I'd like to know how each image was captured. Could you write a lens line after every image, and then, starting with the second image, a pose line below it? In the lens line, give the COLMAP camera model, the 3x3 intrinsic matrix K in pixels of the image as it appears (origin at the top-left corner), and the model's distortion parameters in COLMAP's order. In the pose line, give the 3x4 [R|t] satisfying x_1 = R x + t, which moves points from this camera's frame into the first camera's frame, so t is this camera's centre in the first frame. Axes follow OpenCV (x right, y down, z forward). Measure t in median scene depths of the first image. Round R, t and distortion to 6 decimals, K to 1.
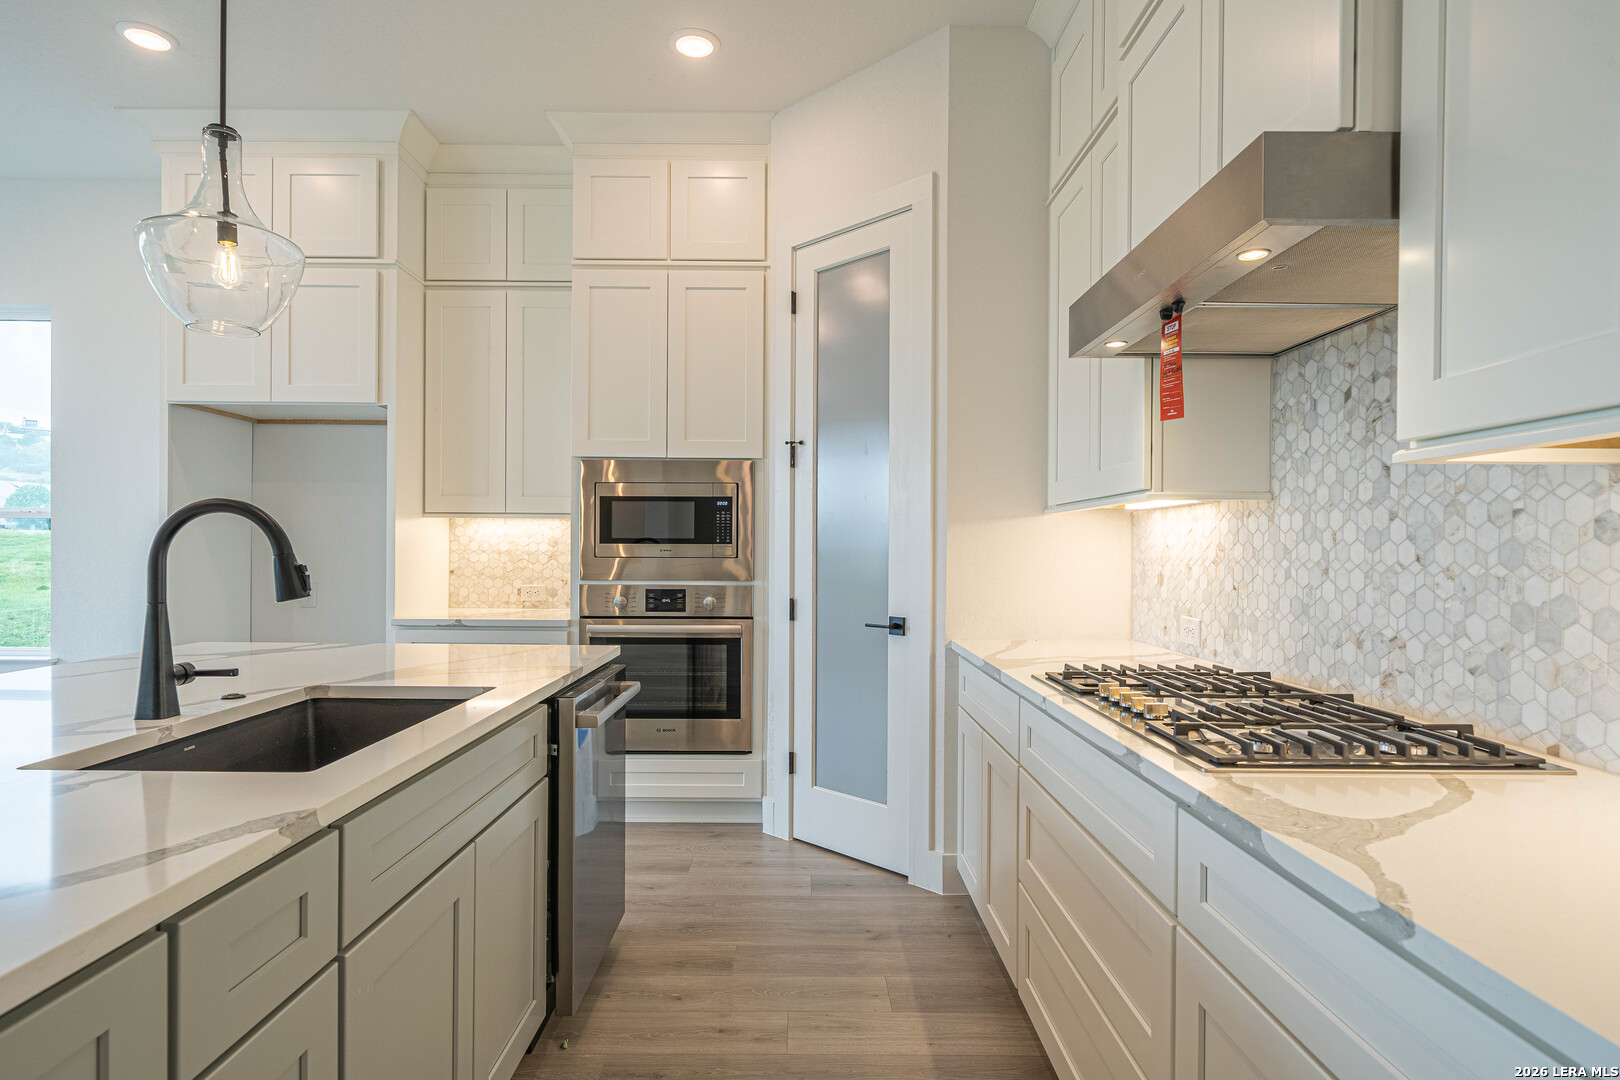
lens RADIAL K [[867.6, 0, 808.7], [0, 867.6, 545.8], [0, 0, 1]] dist [-0.003539, 0.000721]
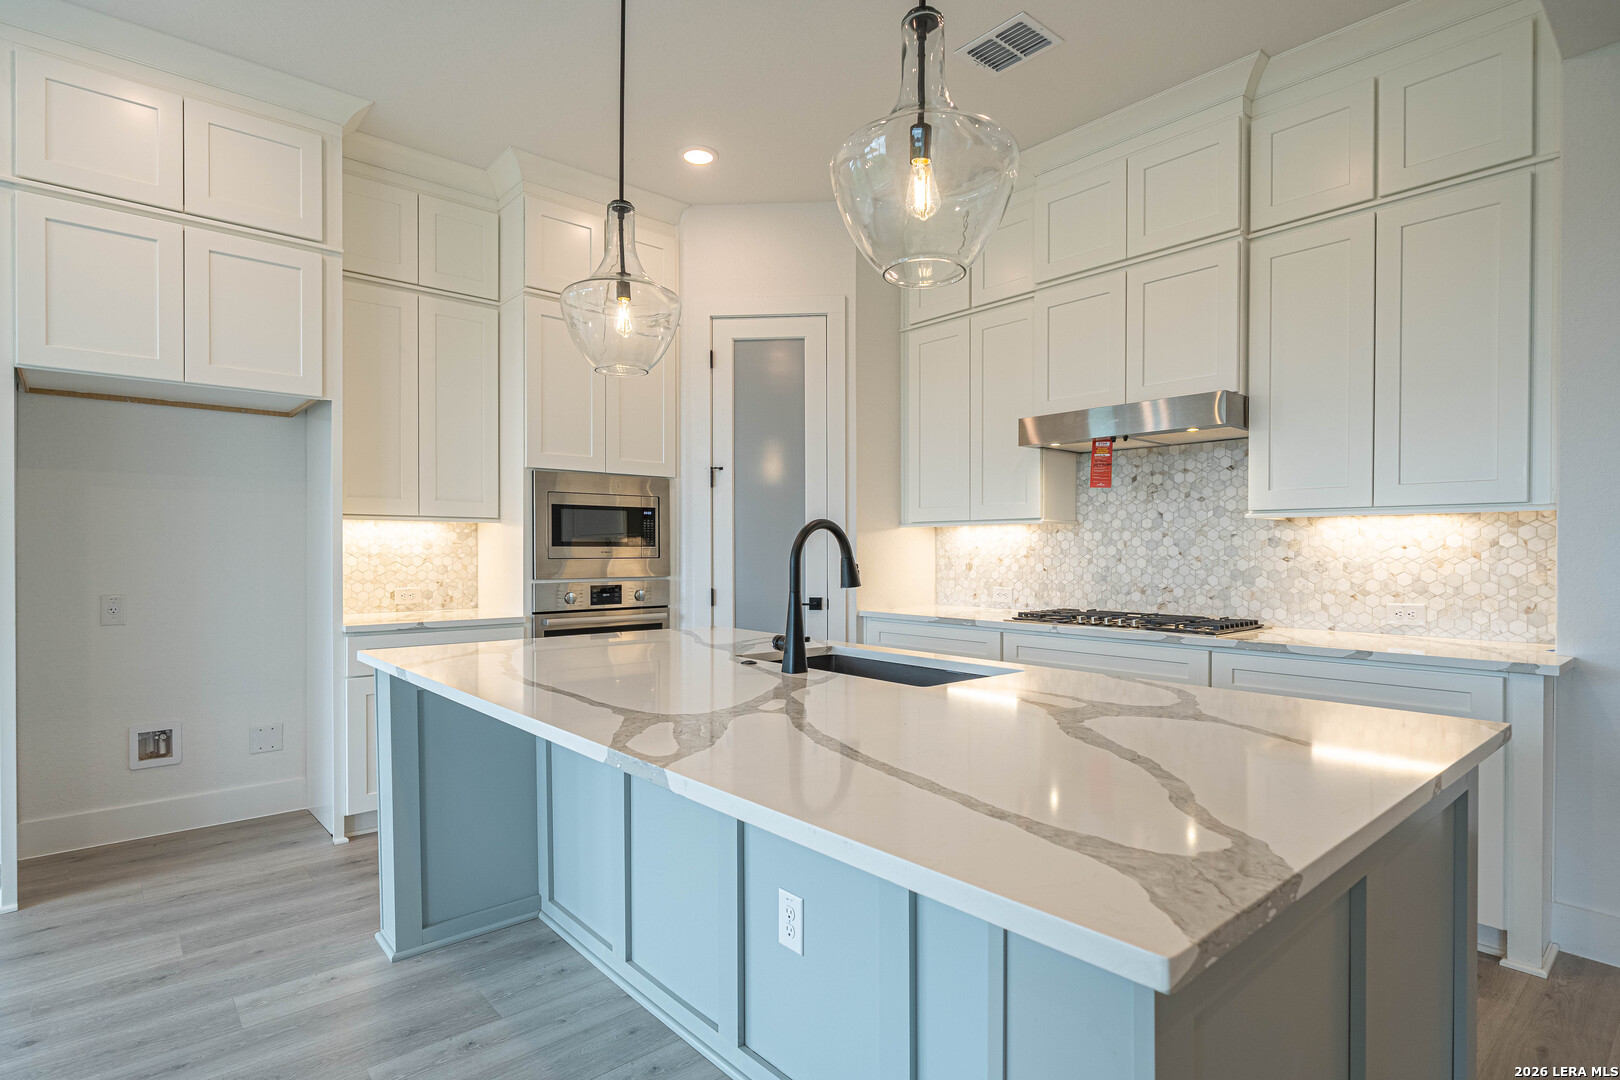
lens RADIAL K [[818.7, 0, 810.0], [0, 818.7, 540.0], [0, 0, 1]] dist [-0.001127, -0.000335]
pose [[0.755295, 0.002347, 0.655380, -1.212647], [0.001143, 0.999987, -0.004898, -0.009366], [-0.655384, 0.004448, 0.755283, -0.024832]]
